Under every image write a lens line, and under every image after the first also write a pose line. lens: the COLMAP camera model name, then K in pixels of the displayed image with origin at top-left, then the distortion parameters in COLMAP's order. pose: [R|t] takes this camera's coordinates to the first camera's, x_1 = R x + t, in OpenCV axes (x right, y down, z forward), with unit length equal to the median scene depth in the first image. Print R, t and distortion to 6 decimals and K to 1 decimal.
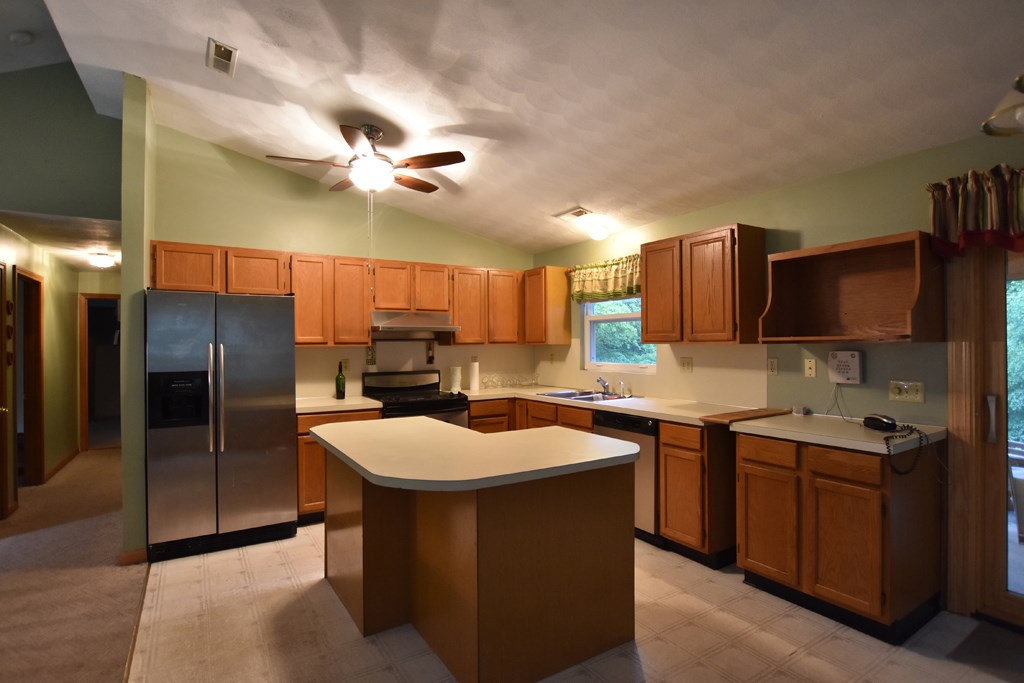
lens RADIAL K [[520.4, 0, 512.0], [0, 520.4, 341.5], [0, 0, 1]] dist [-0.001116, -0.000356]
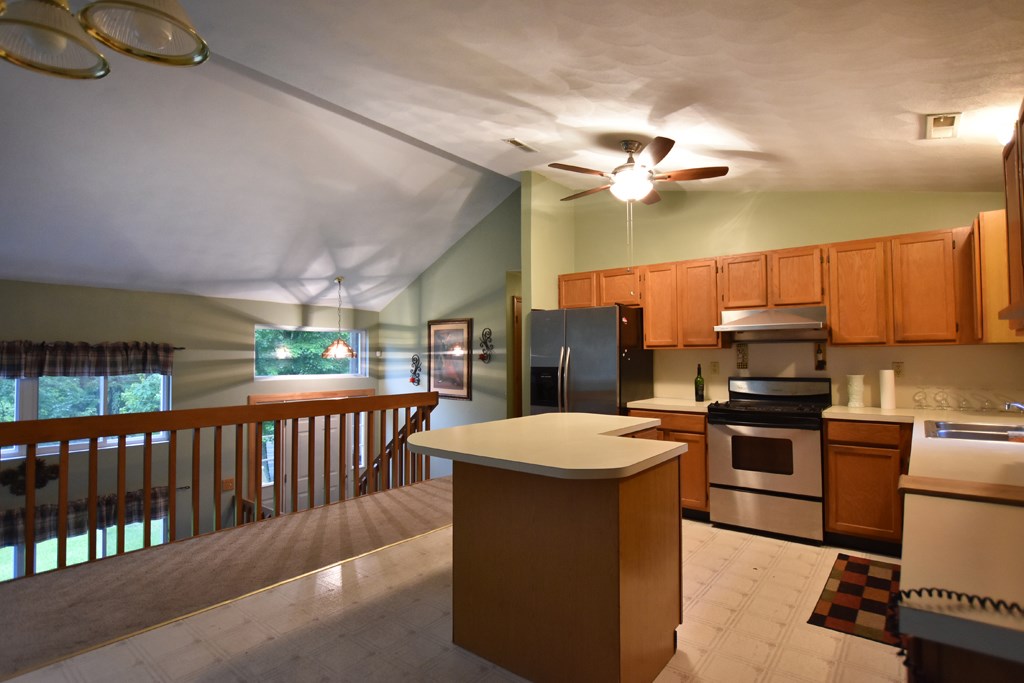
lens RADIAL K [[520.4, 0, 512.0], [0, 520.4, 341.5], [0, 0, 1]] dist [-0.001116, -0.000356]
pose [[0.345202, -0.024148, -0.938218, 0.488436], [0.010303, 0.999706, -0.021940, 0.013274], [0.938472, -0.002093, 0.345350, 0.314875]]
